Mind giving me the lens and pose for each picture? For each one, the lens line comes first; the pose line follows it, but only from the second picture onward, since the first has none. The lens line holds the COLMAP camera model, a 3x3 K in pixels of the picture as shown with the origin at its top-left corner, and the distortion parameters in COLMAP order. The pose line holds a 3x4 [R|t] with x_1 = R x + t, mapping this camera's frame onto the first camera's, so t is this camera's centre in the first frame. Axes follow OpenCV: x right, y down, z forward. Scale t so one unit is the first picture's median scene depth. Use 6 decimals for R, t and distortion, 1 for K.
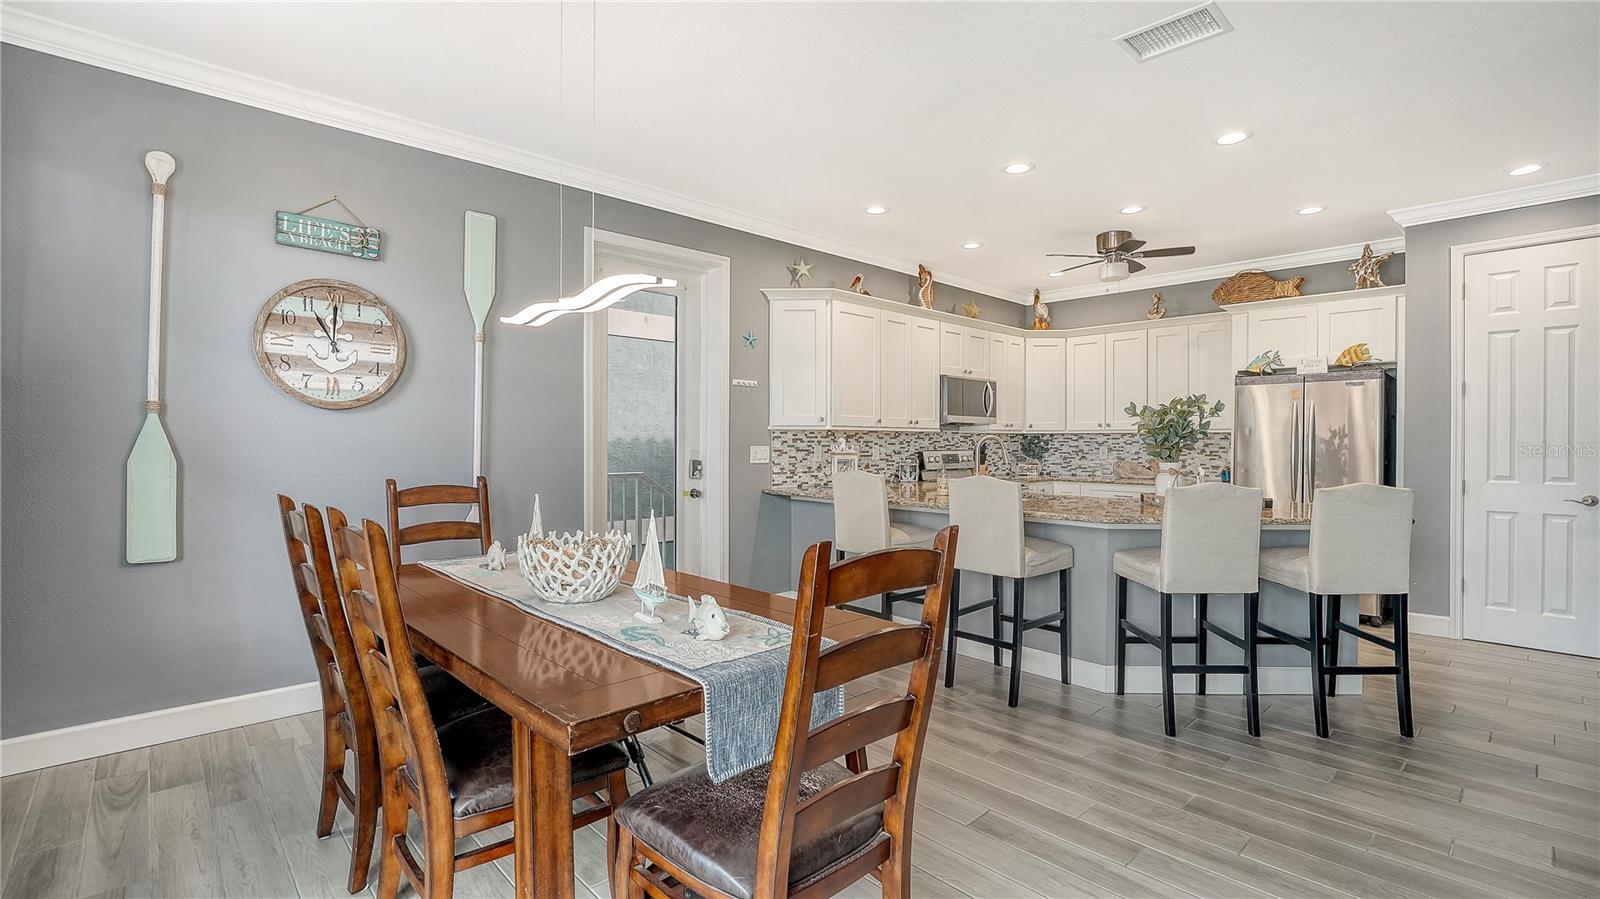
lens RADIAL K [[709.2, 0, 791.9], [0, 709.2, 447.7], [0, 0, 1]] dist [-0.022163, 0.000227]
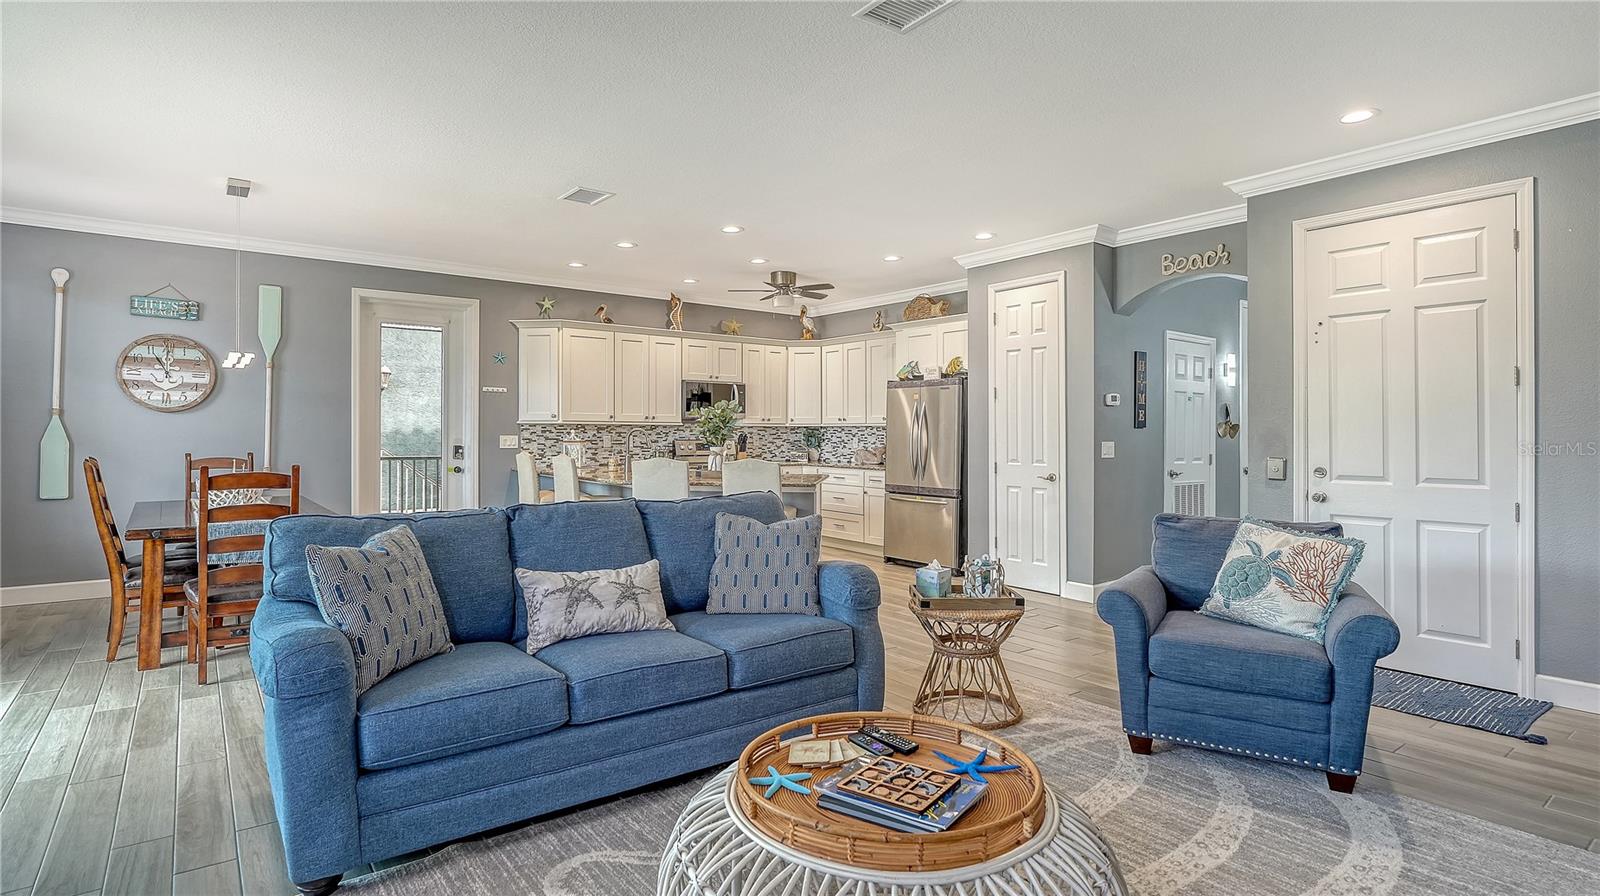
lens RADIAL K [[803.2, 0, 802.5], [0, 803.2, 432.2], [0, 0, 1]] dist [-0.002765, -0.002015]
pose [[0.995511, 0.002445, -0.094614, 0.639082], [-0.003400, 0.999945, -0.009939, 0.004351], [0.094584, 0.010216, 0.995464, -0.465061]]
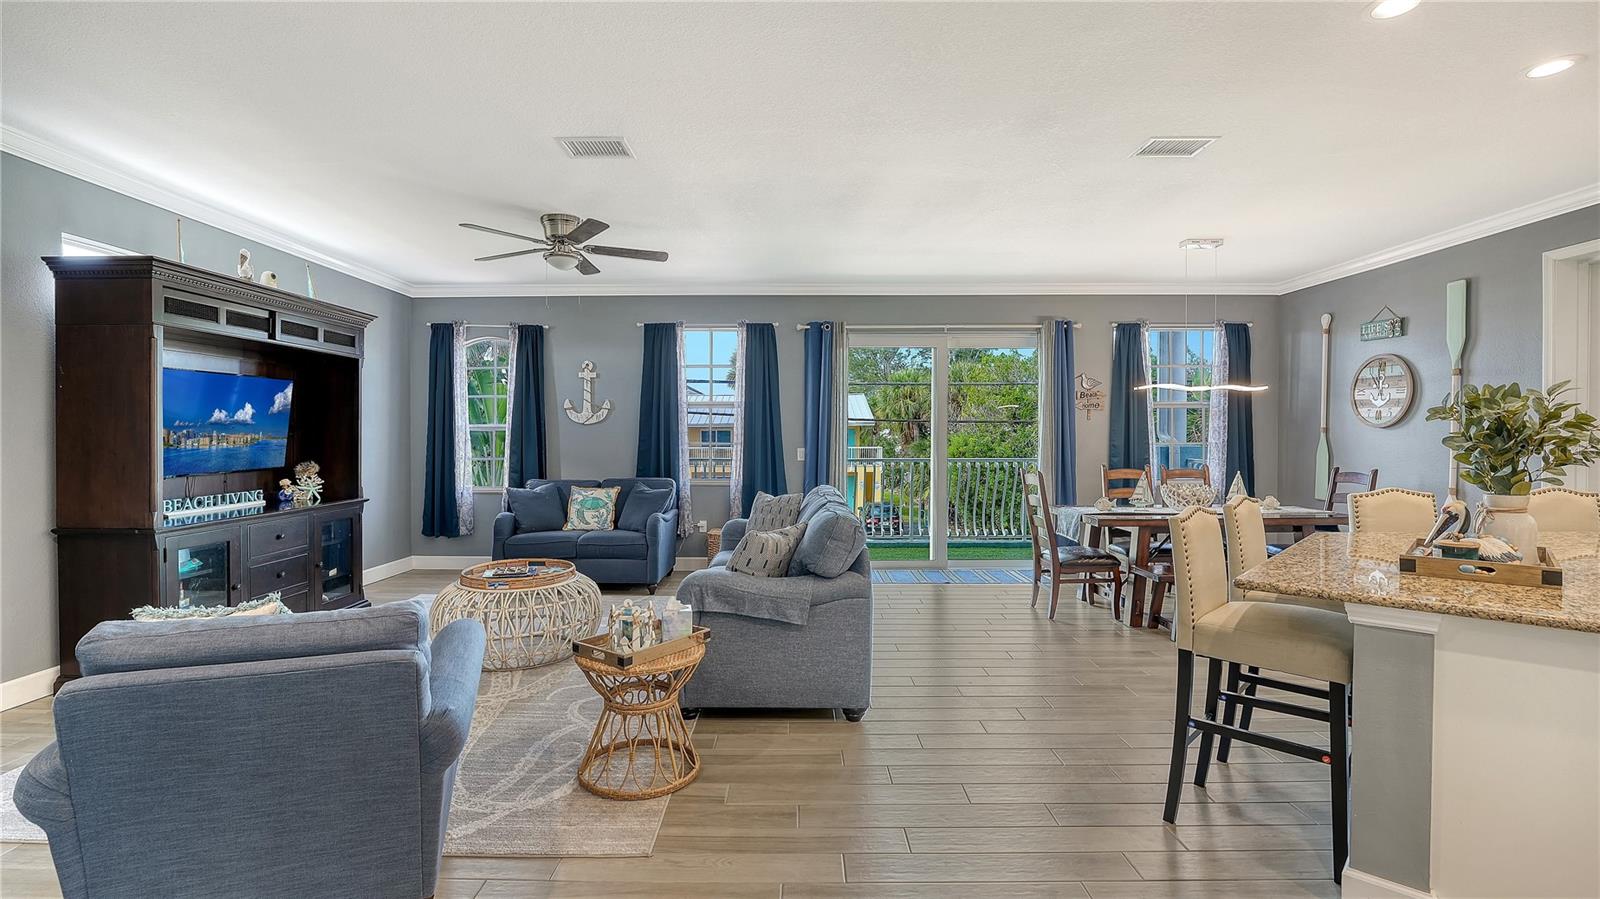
lens RADIAL K [[714.2, 0, 795.3], [0, 714.2, 448.9], [0, 0, 1]] dist [-0.001927, -0.000397]
pose [[-0.686400, 0.013116, -0.727106, 1.033678], [-0.006573, 0.999685, 0.024238, -0.021964], [0.727195, 0.021416, -0.686097, 0.722504]]
